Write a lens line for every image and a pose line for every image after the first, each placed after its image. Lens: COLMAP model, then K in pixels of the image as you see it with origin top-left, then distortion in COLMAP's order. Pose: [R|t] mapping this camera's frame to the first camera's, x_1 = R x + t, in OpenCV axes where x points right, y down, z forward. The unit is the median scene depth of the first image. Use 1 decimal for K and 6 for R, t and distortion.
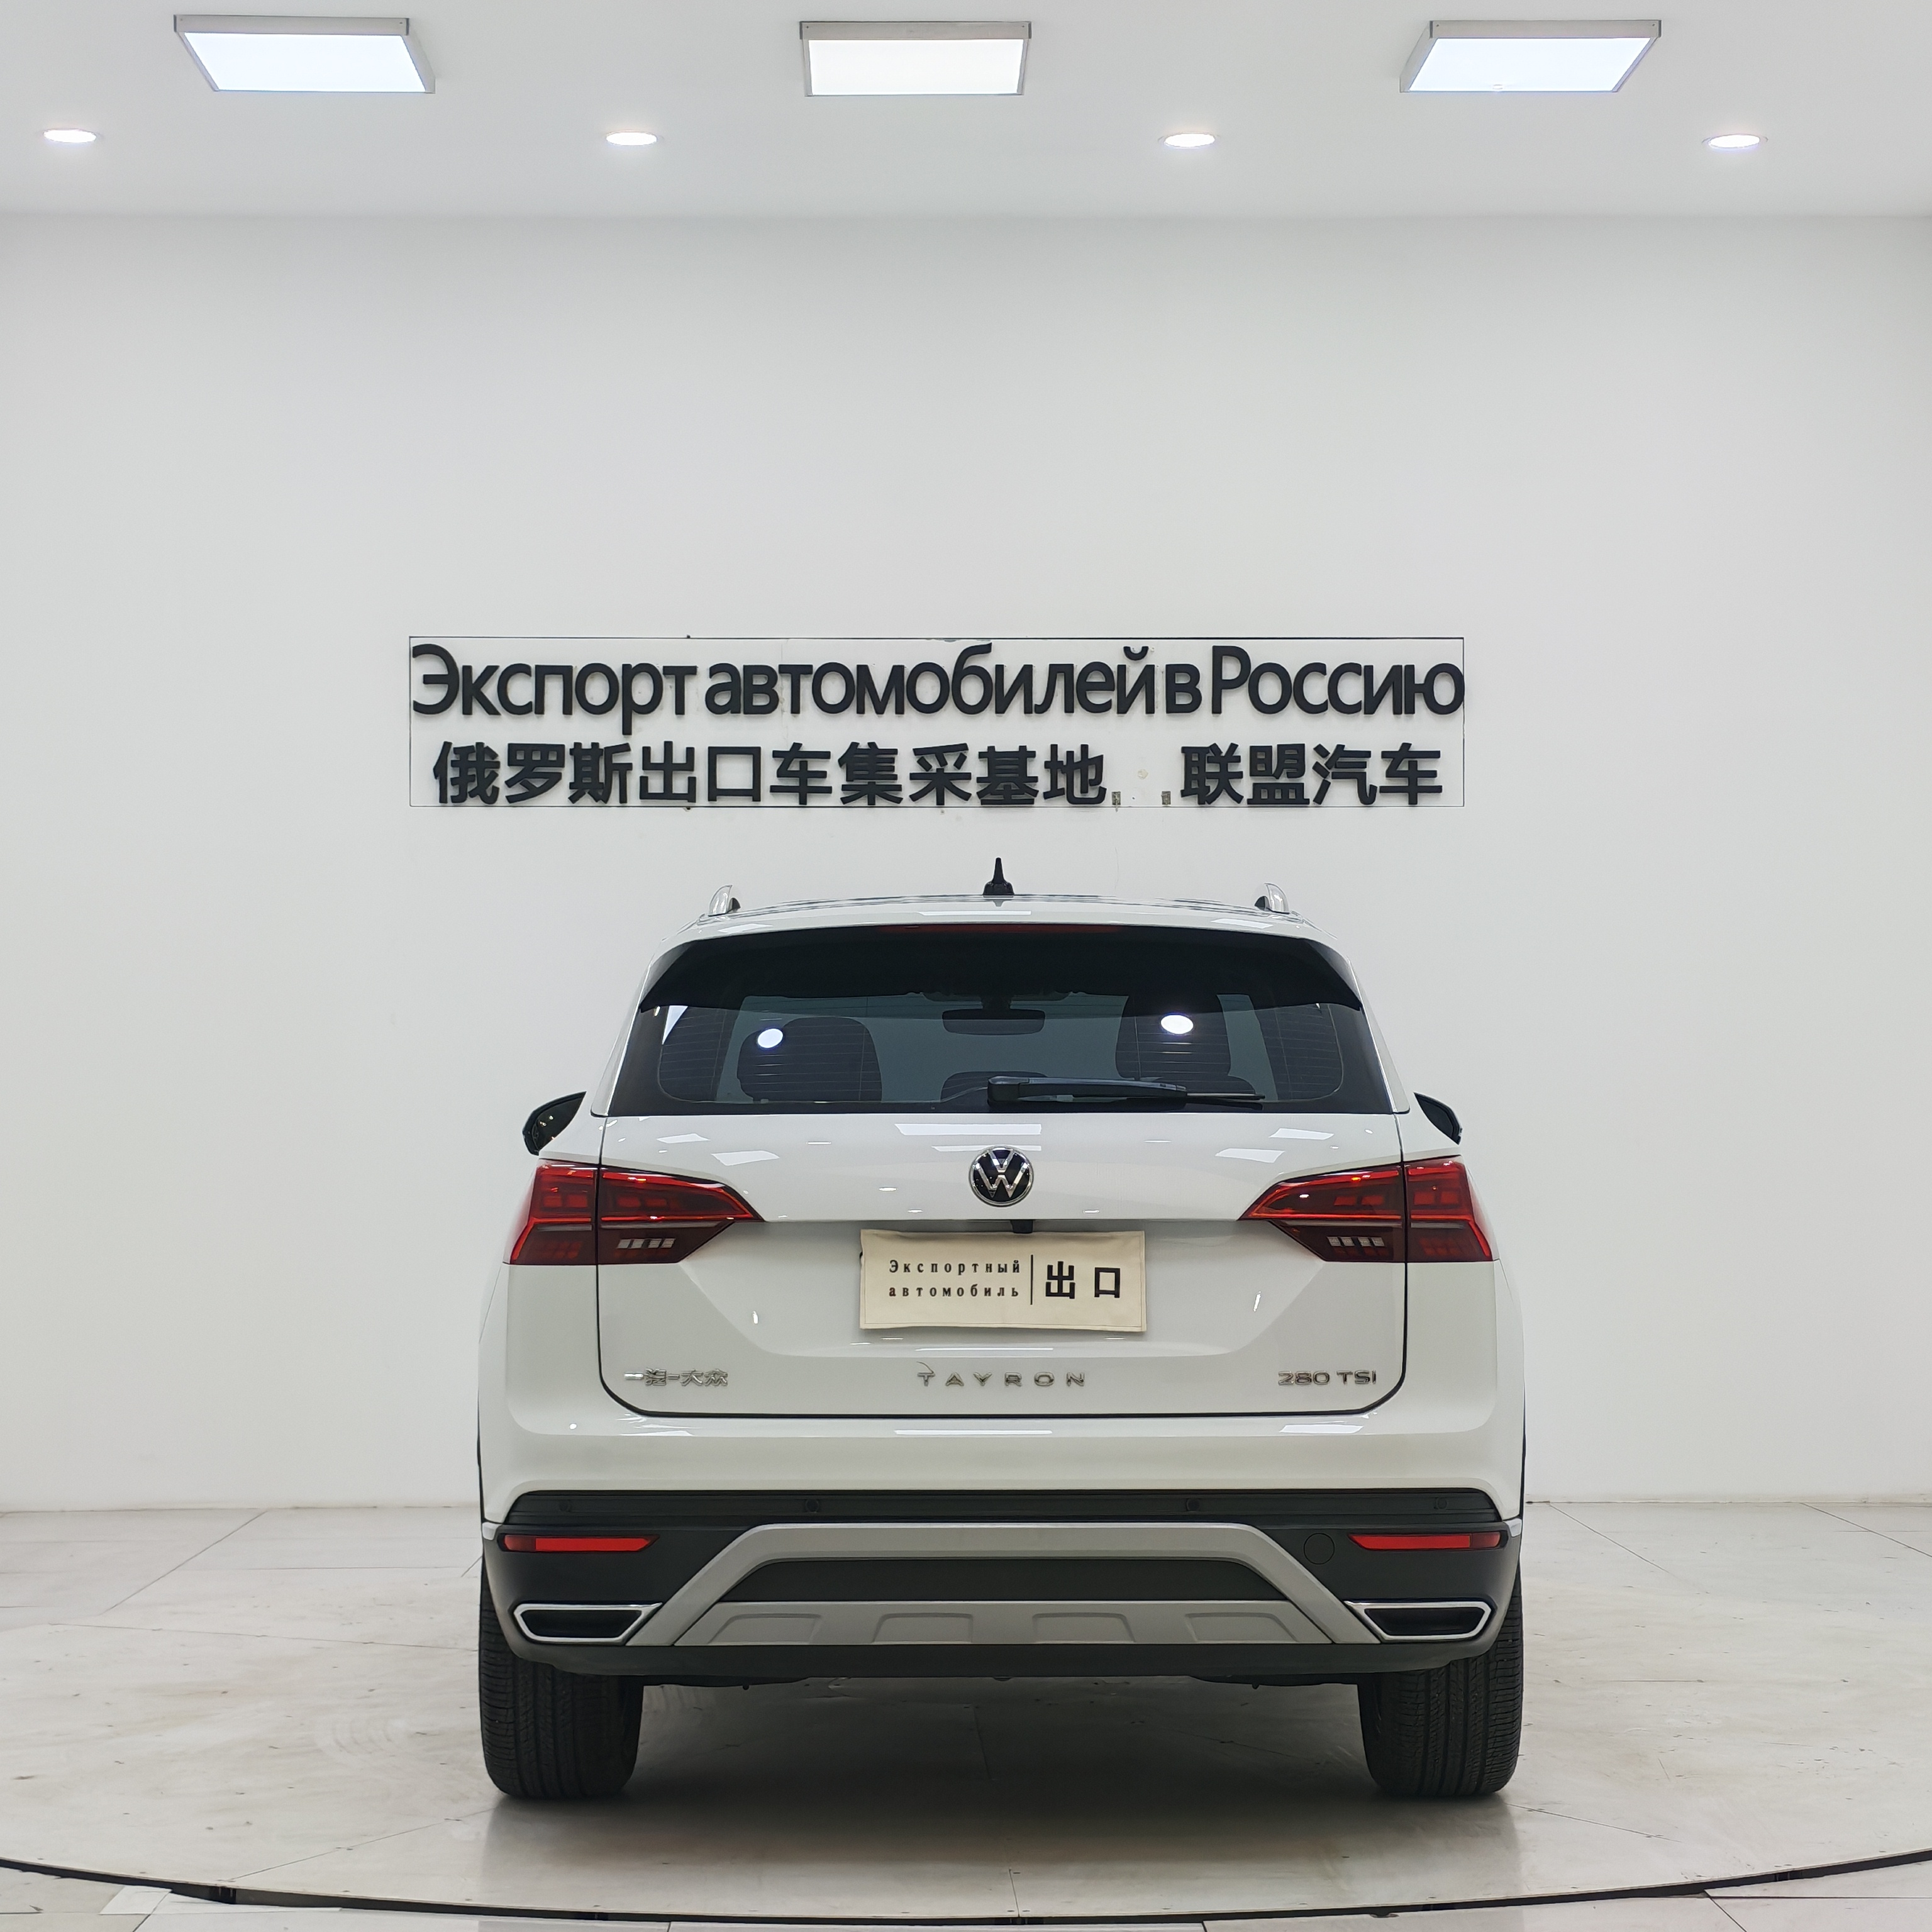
lens RADIAL K [[3949.5, 0, 965.9], [0, 3949.5, 957.7], [0, 0, 1]] dist [0.180711, 0.000000]
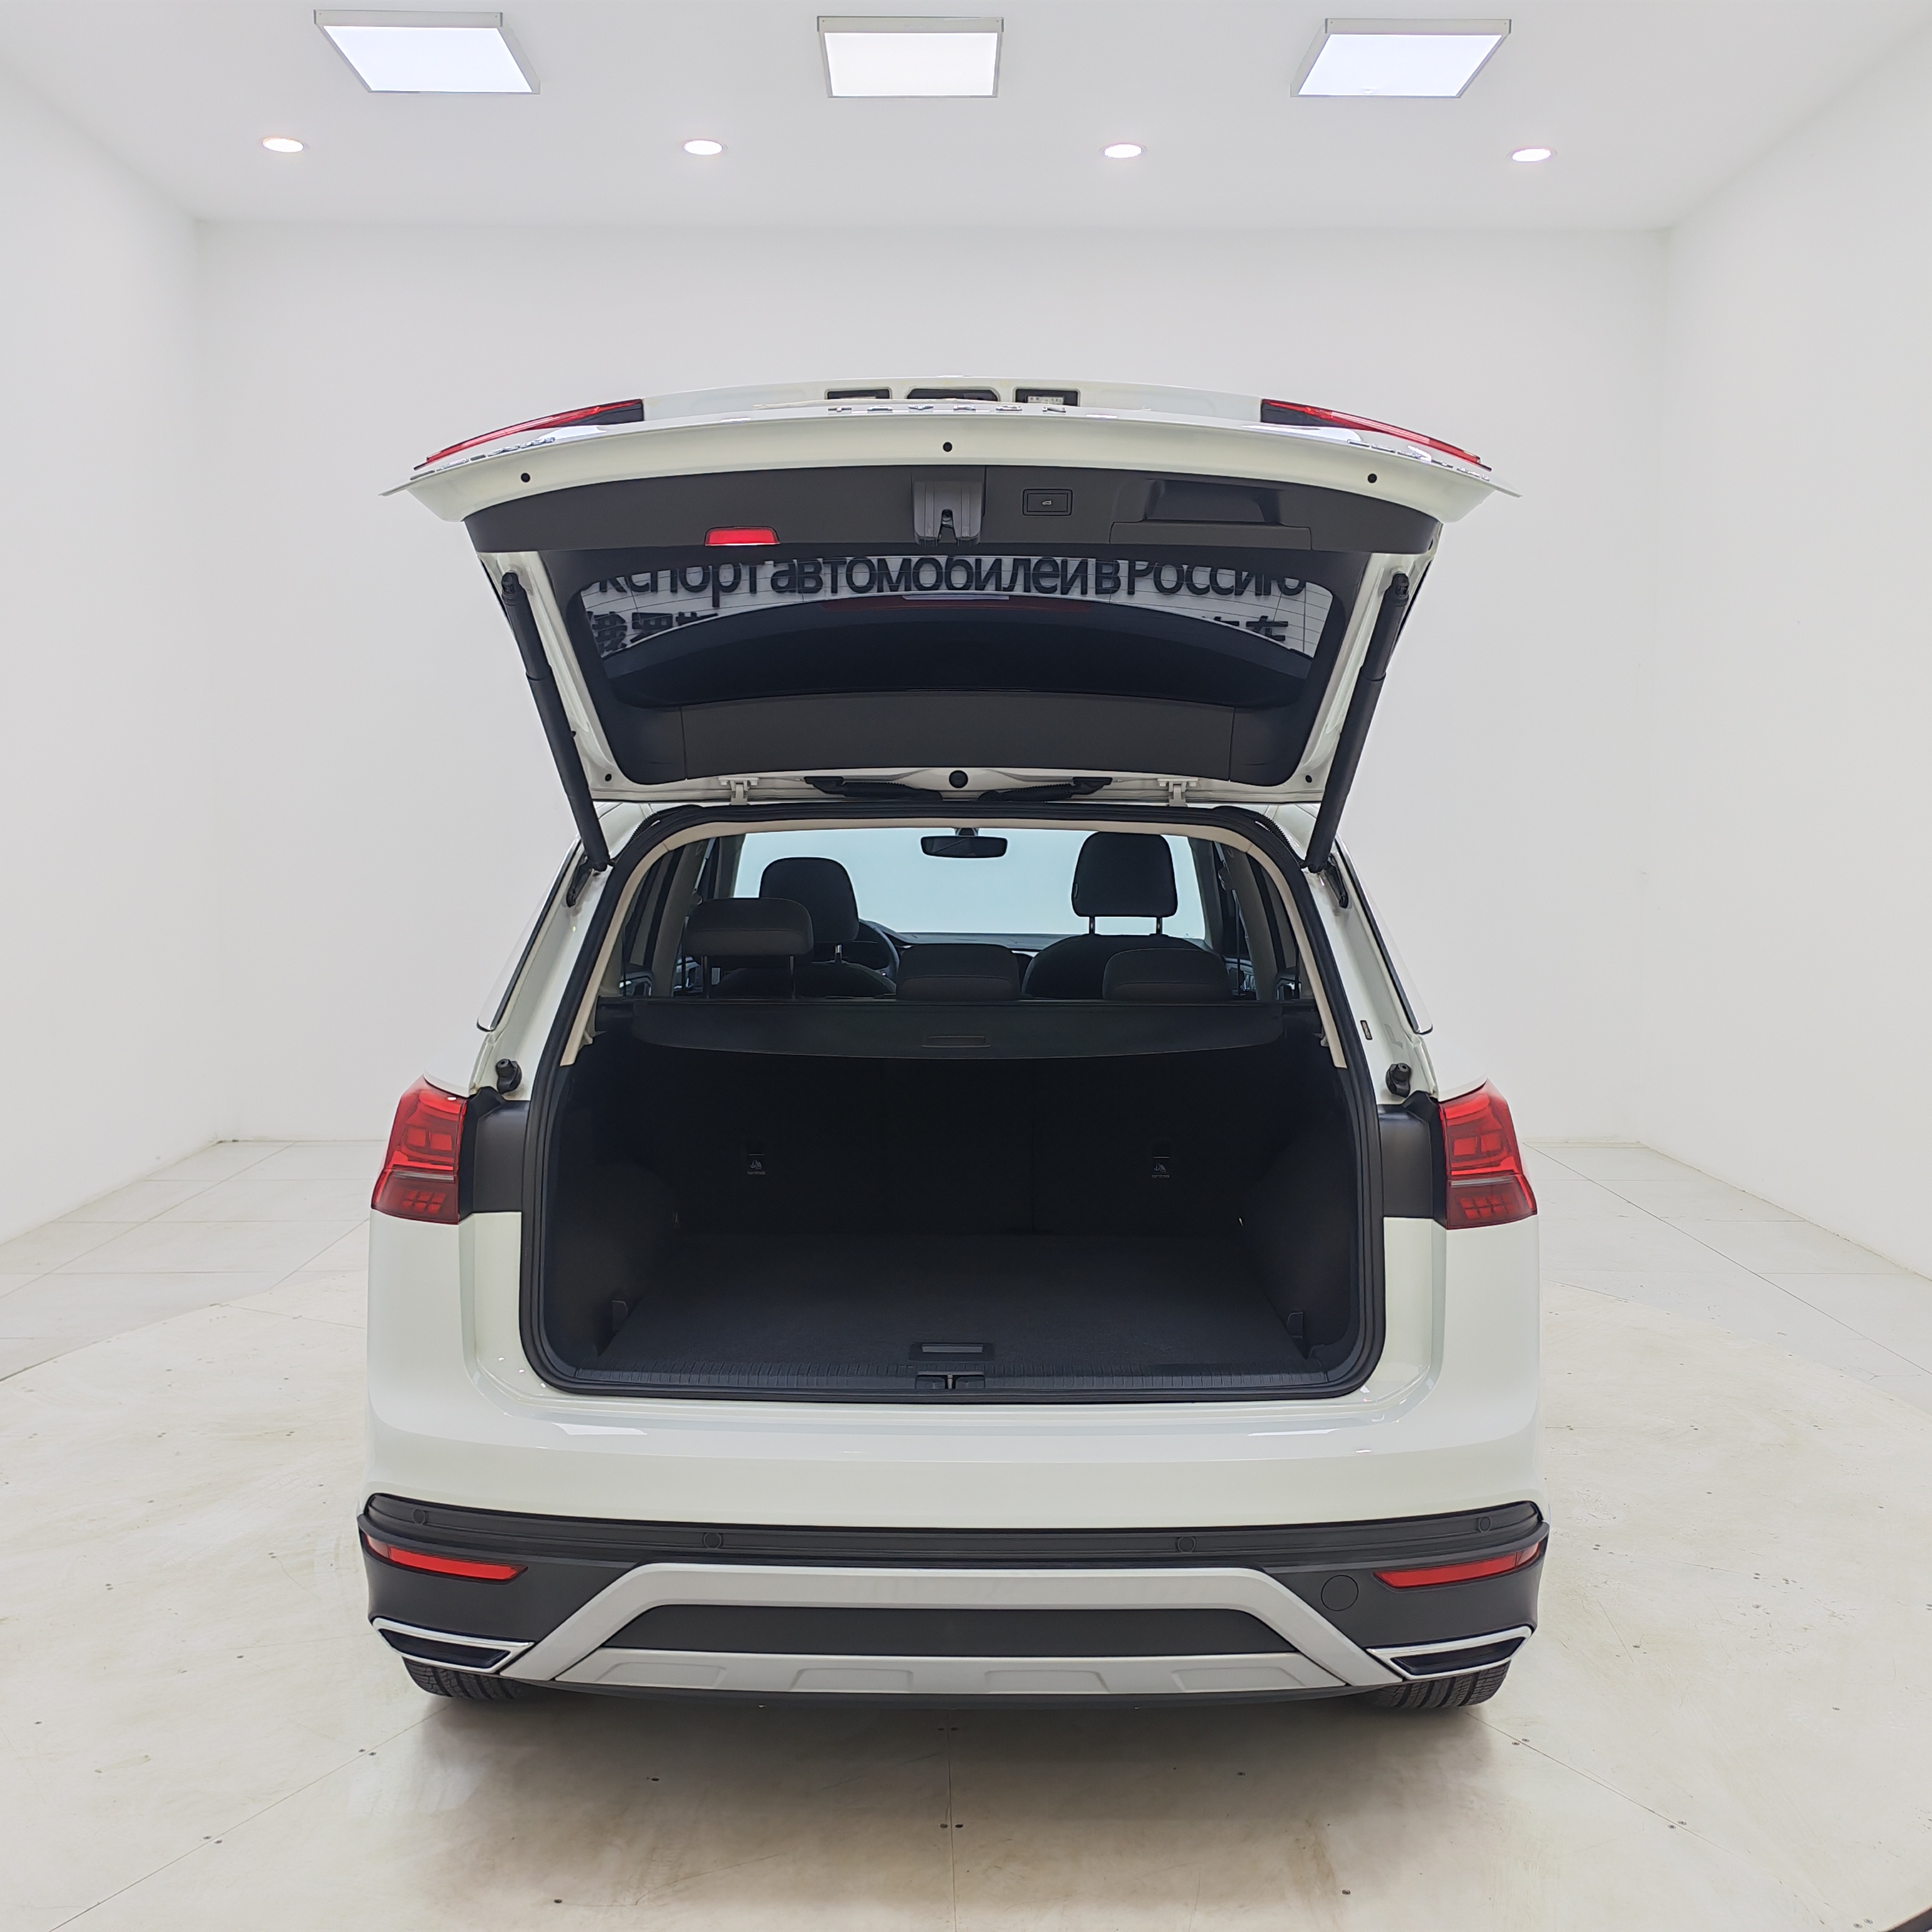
lens RADIAL K [[2171.9, 0, 955.7], [0, 2171.9, 977.4], [0, 0, 1]] dist [0.088956, 0.000000]
pose [[0.999975, 0.006016, -0.003729, 0.004296], [-0.005582, 0.994227, 0.107149, -0.008656], [0.004352, -0.107126, 0.994236, 0.209963]]
